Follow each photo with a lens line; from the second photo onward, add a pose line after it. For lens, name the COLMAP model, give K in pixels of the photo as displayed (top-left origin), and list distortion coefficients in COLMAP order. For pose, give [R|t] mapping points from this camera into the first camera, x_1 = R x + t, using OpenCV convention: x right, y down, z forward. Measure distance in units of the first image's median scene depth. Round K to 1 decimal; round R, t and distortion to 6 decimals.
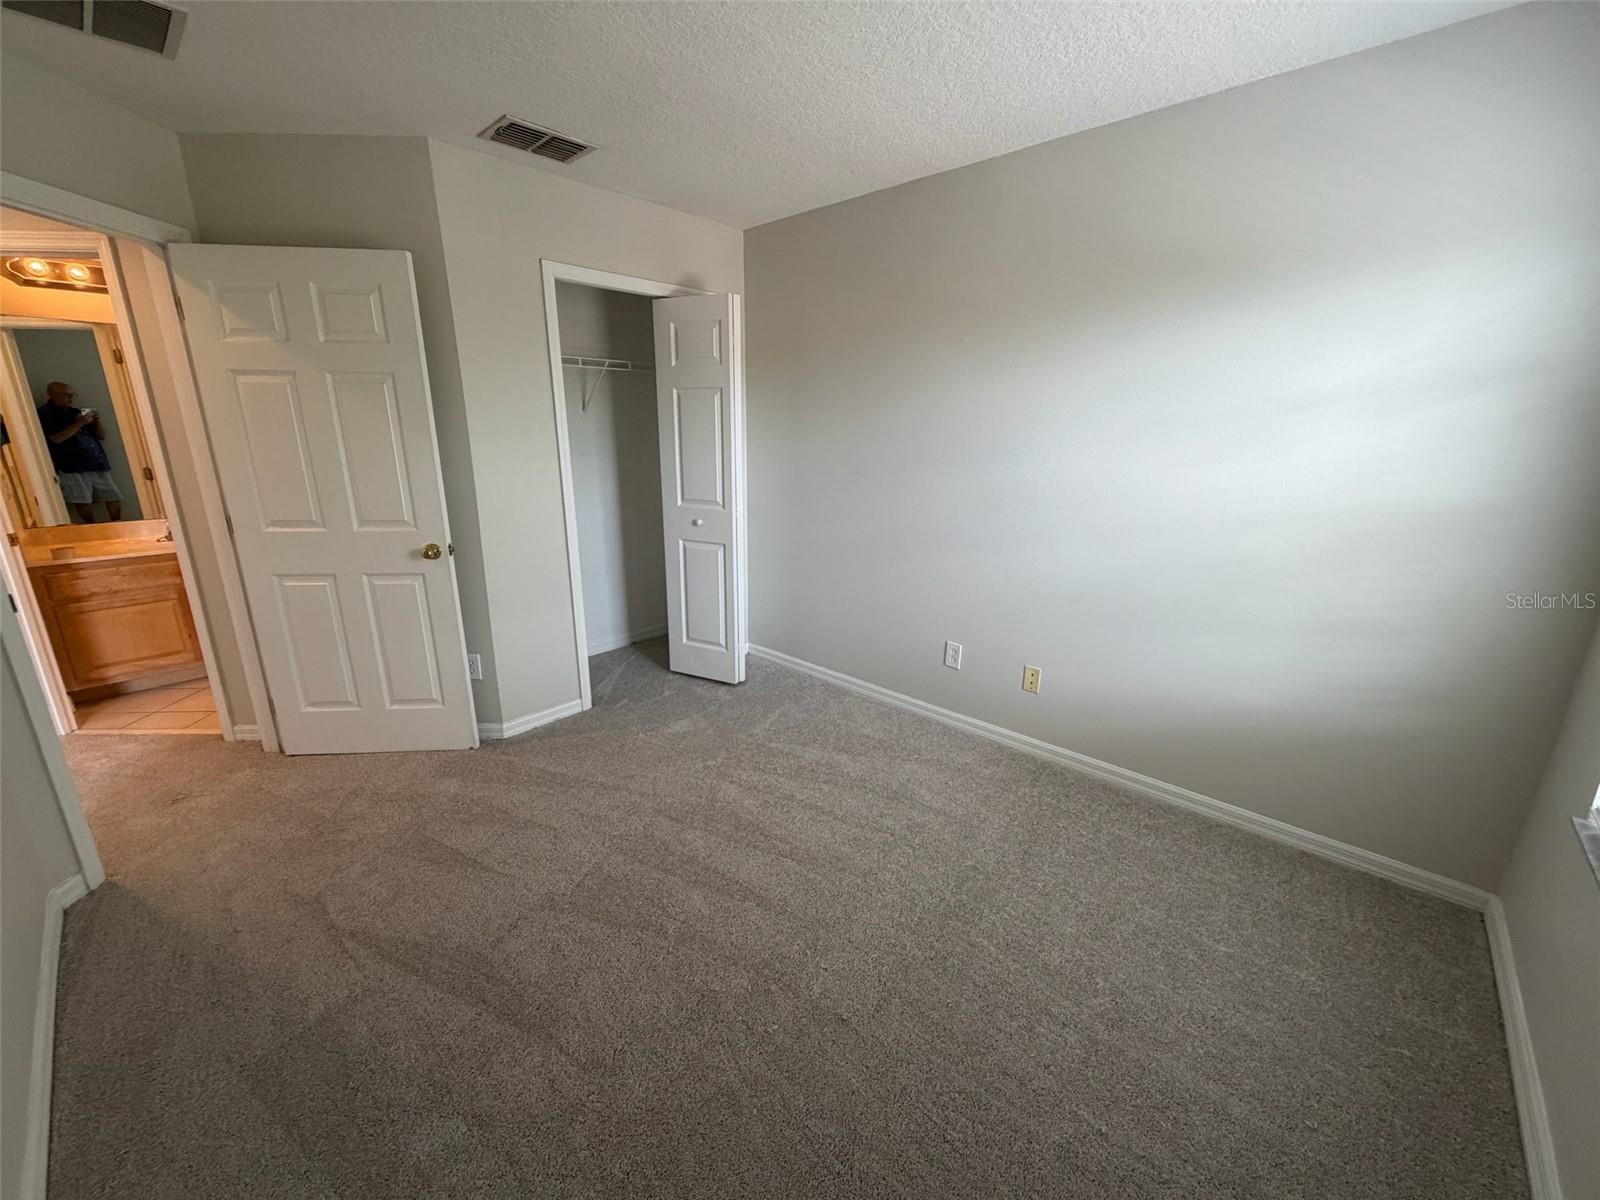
lens RADIAL K [[638.7, 0, 801.8], [0, 638.7, 595.0], [0, 0, 1]] dist [-0.000463, 0.000021]
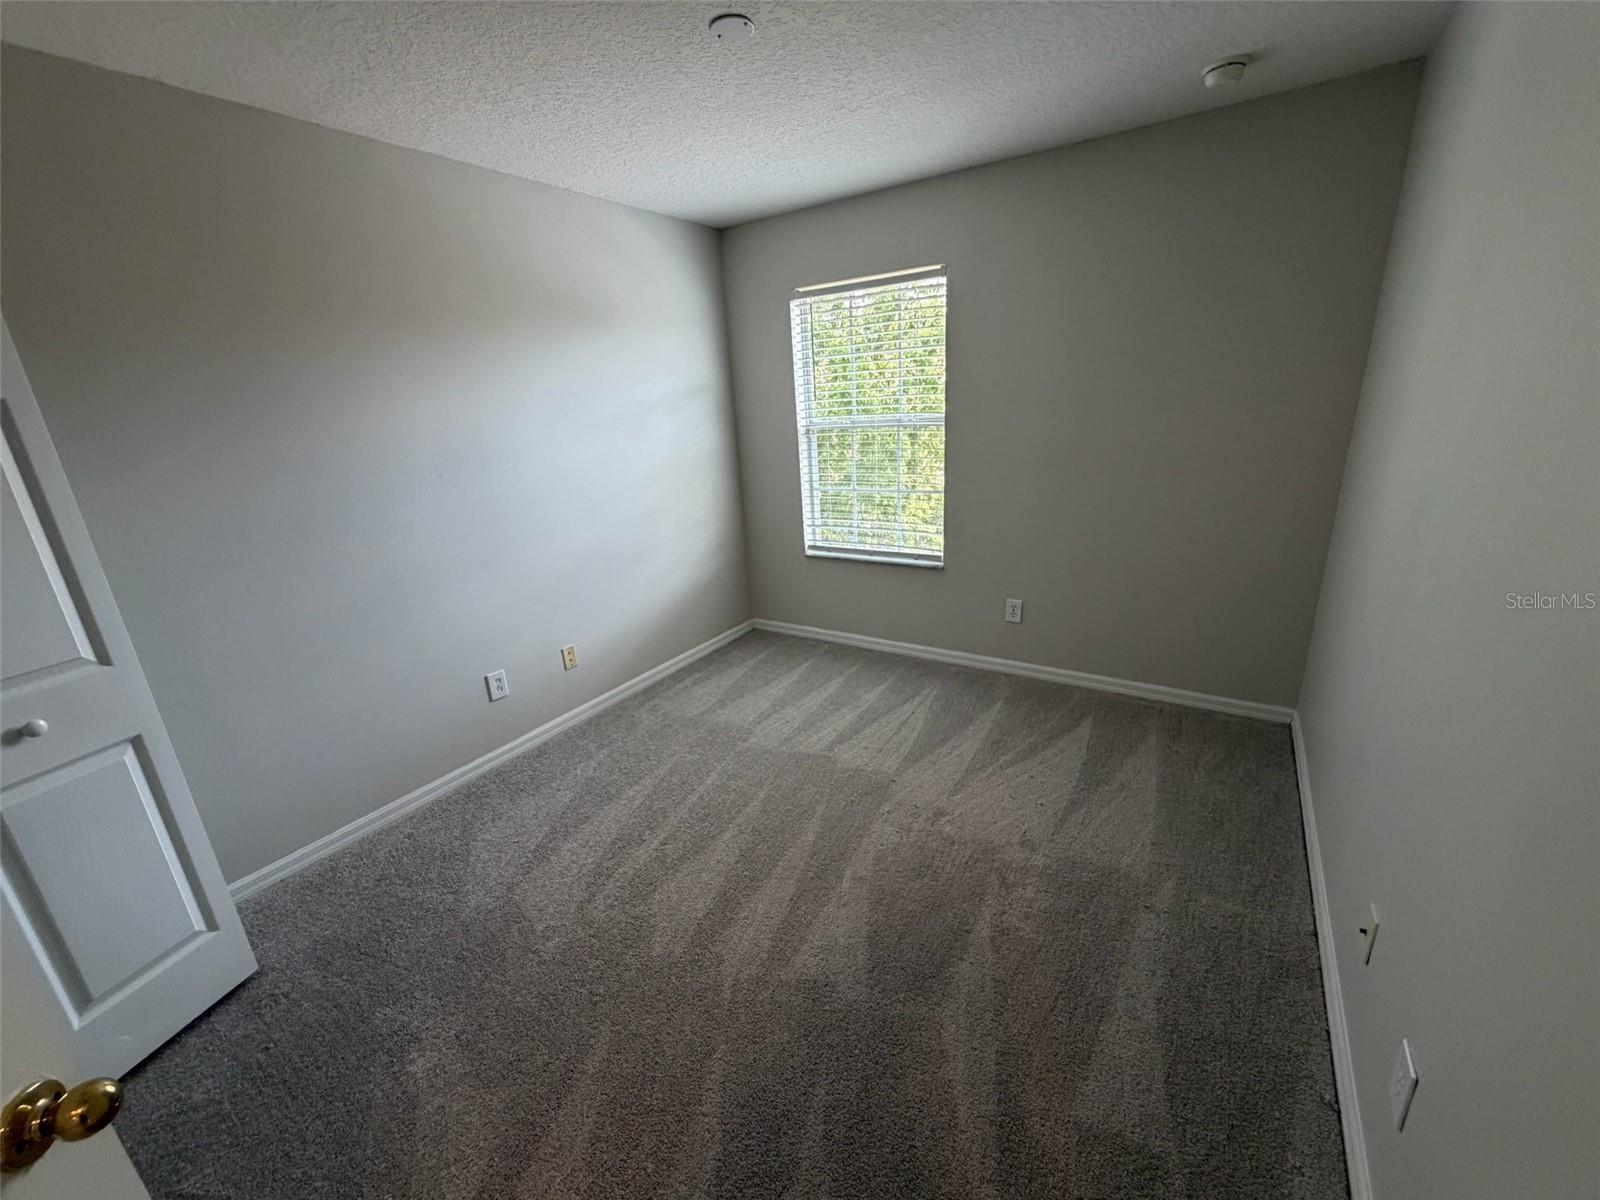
lens RADIAL K [[638.7, 0, 802.9], [0, 638.7, 599.5], [0, 0, 1]] dist [-0.000463, 0.000021]
pose [[-0.158828, -0.290147, 0.943710, -0.736812], [0.334923, 0.883331, 0.327951, -0.188593], [-0.928763, 0.368158, -0.043121, 0.629718]]
